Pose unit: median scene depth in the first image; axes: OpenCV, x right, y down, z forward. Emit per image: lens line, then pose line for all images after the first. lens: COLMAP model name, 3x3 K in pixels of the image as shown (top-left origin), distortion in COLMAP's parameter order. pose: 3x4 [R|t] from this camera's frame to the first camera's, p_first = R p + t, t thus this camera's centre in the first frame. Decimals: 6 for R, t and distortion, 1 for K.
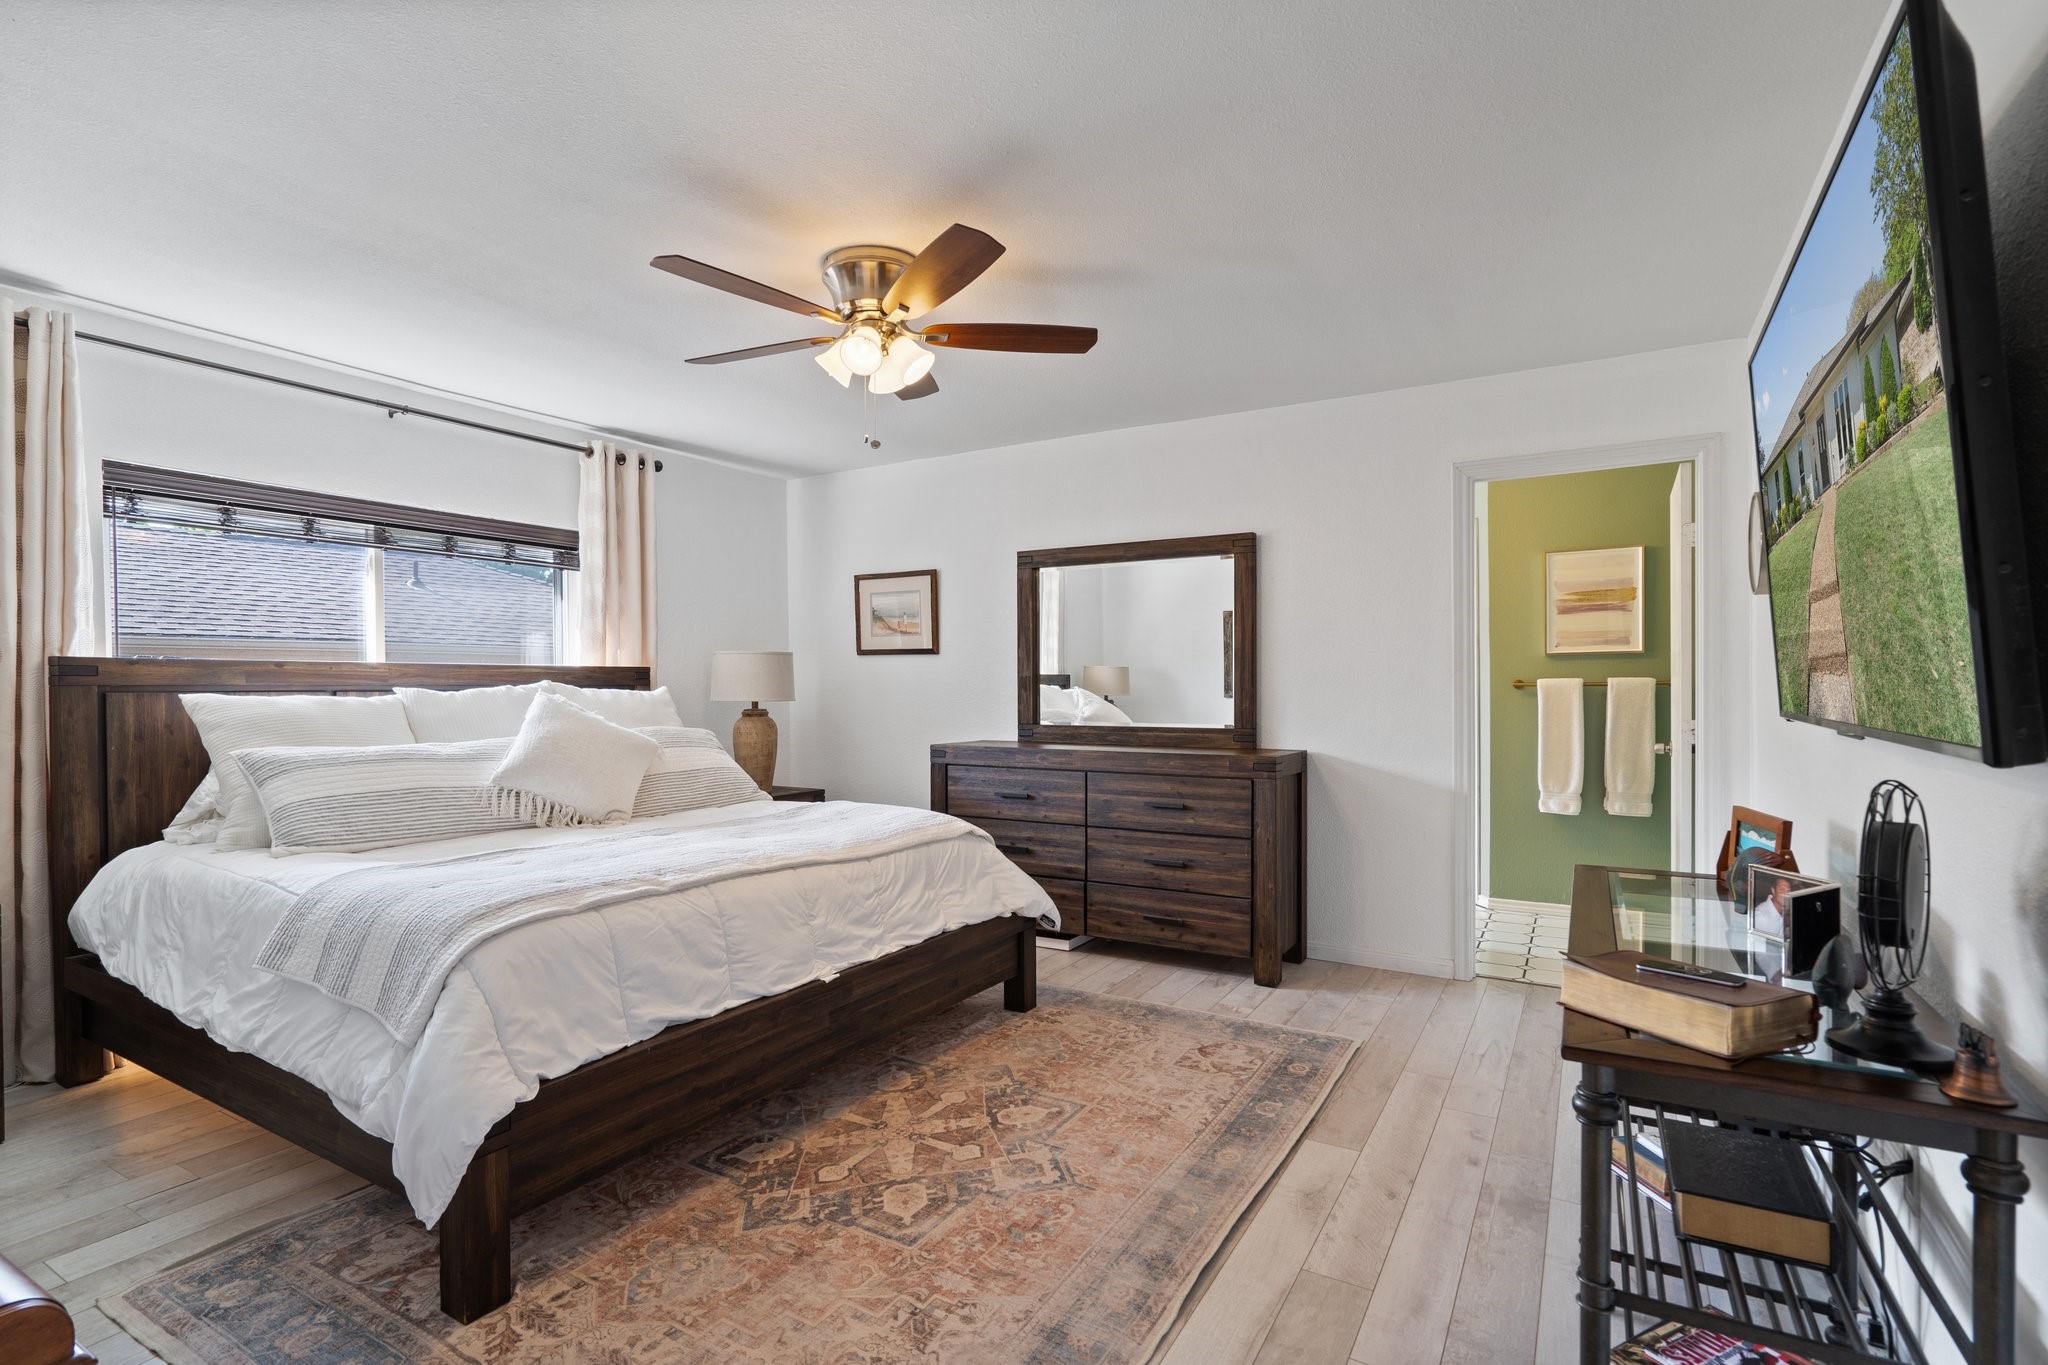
lens RADIAL K [[968.8, 0, 1013.9], [0, 968.8, 693.5], [0, 0, 1]] dist [0.000755, 0.000657]
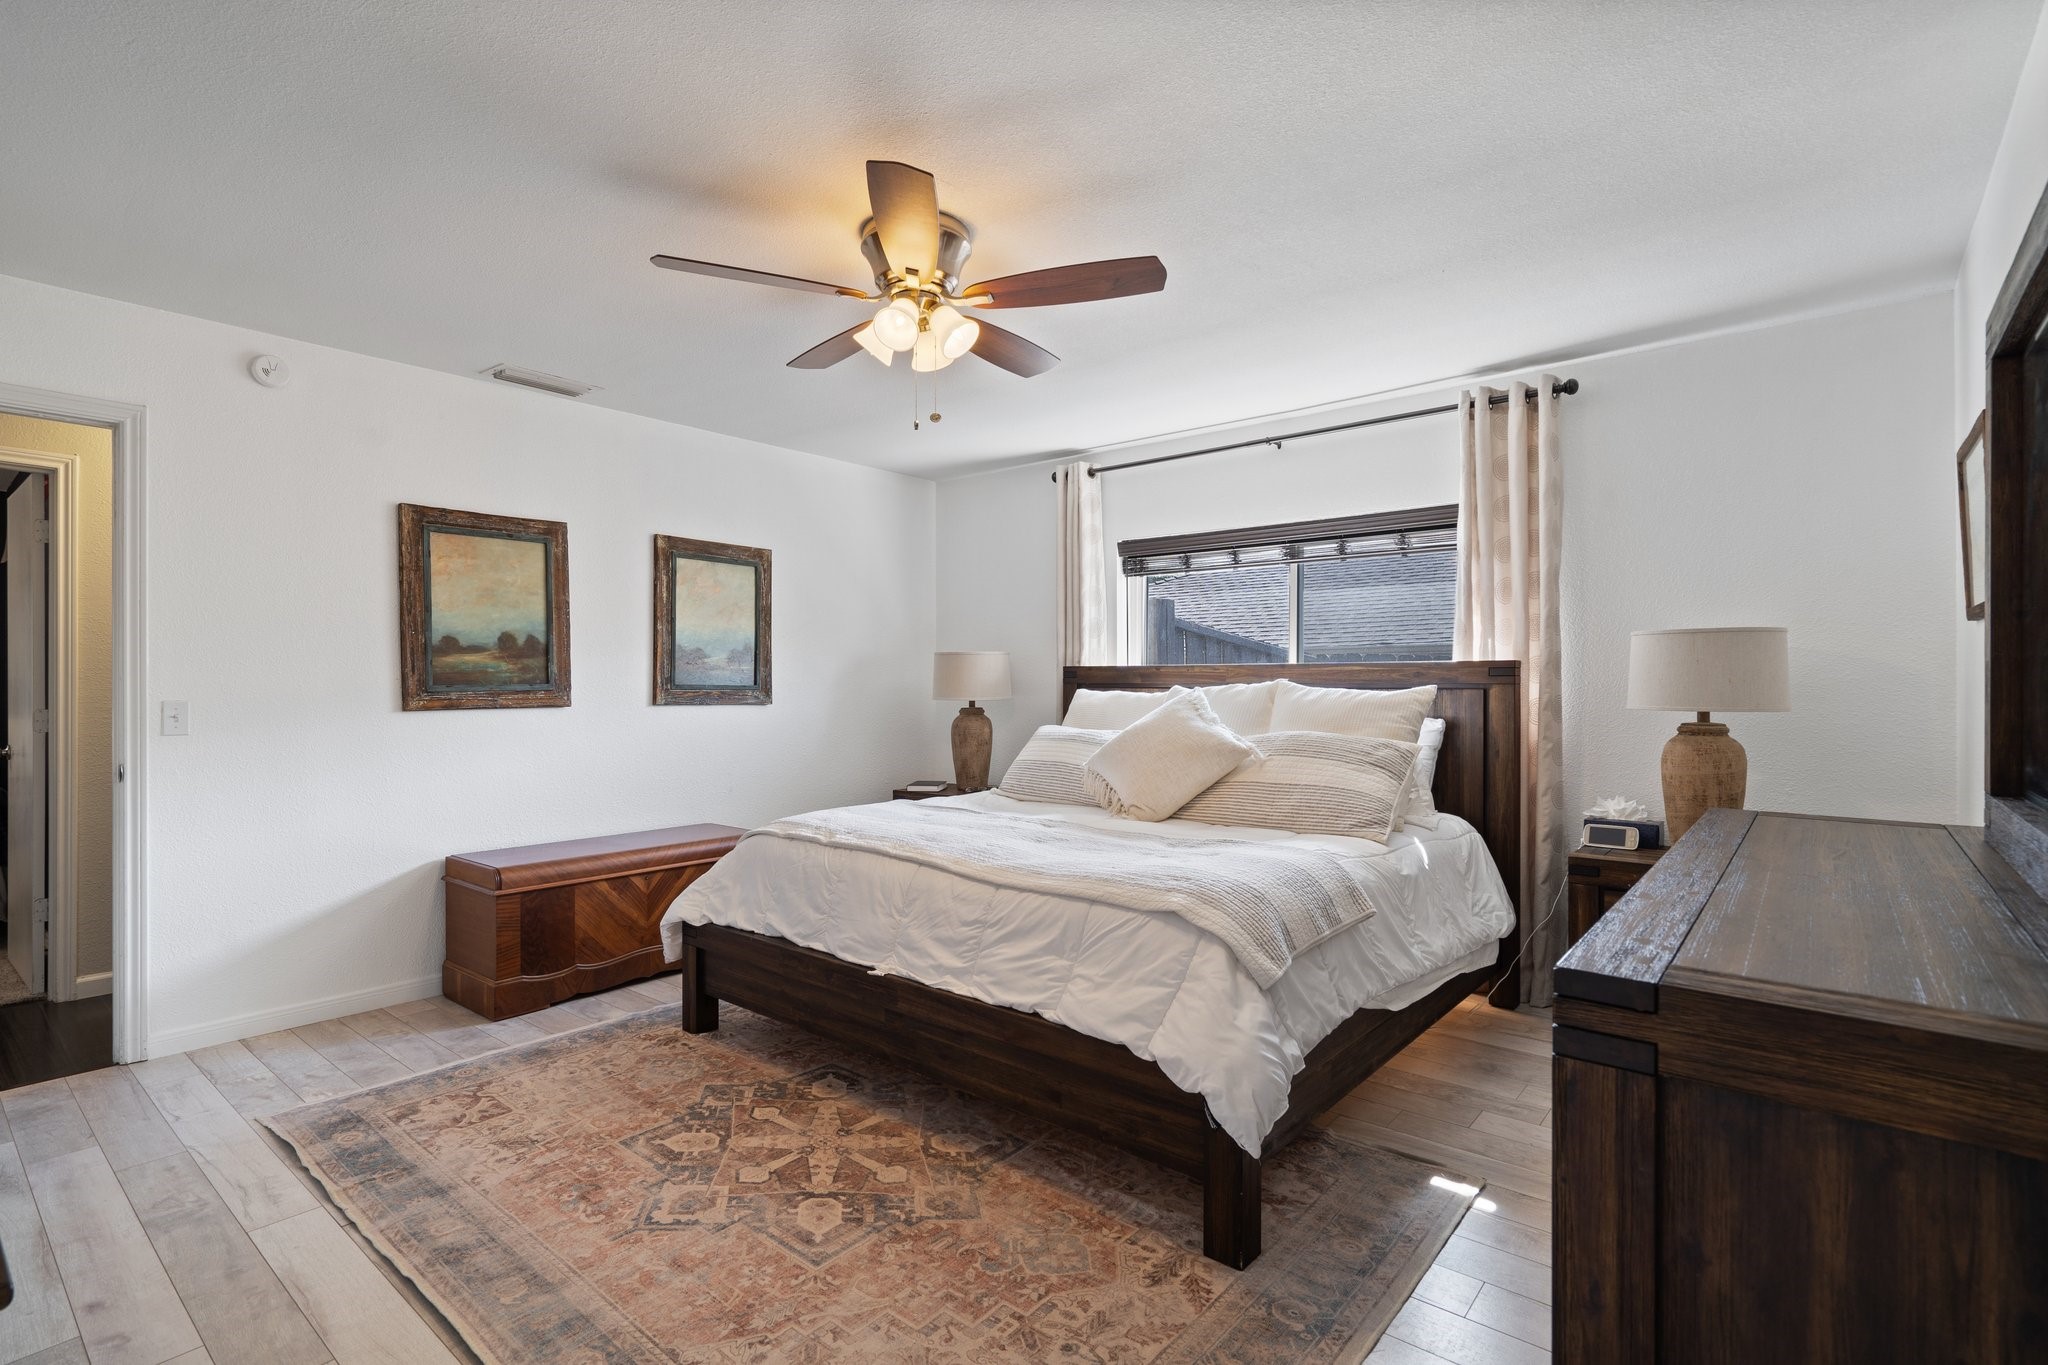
lens RADIAL K [[968.8, 0, 1013.9], [0, 968.8, 693.5], [0, 0, 1]] dist [0.000755, 0.000657]
pose [[-0.158169, 0.009357, -0.987368, 0.793036], [-0.007192, 0.999918, 0.010628, -0.011414], [0.987386, 0.008783, -0.158088, 1.307601]]
